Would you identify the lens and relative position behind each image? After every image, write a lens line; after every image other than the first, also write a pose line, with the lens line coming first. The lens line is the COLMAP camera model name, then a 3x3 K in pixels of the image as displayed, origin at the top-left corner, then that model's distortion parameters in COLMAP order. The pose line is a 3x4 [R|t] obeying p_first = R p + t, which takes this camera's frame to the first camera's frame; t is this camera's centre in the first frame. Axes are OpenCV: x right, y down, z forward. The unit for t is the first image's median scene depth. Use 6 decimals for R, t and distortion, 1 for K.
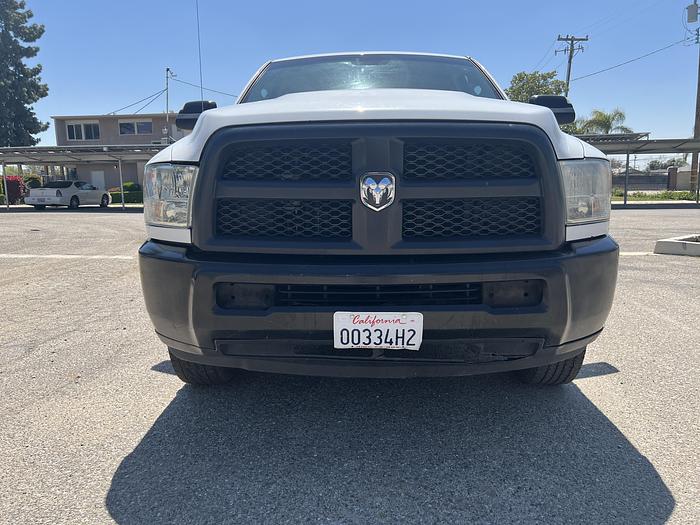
lens RADIAL K [[527.4, 0, 351.8], [0, 527.4, 261.3], [0, 0, 1]] dist [0.049555, -0.056047]
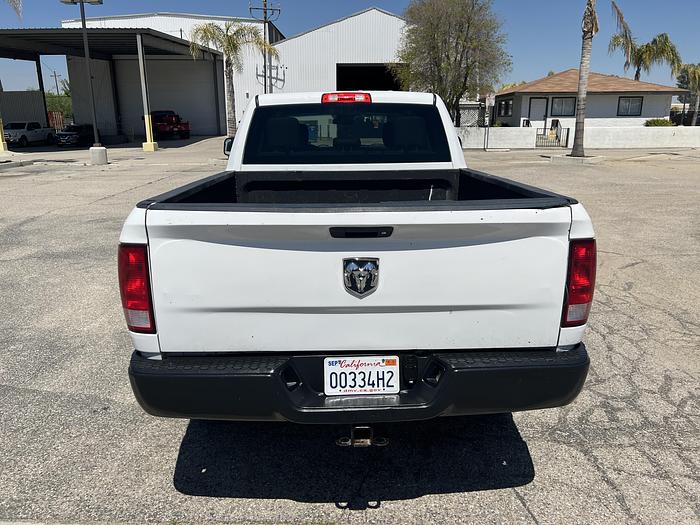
lens RADIAL K [[527.4, 0, 350.7], [0, 527.4, 257.0], [0, 0, 1]] dist [0.049555, -0.056047]
pose [[-0.998525, 0.029362, -0.045677, 0.017819], [0.008997, 0.919031, 0.394084, -0.111018], [0.053549, 0.393091, -0.917939, 0.484205]]
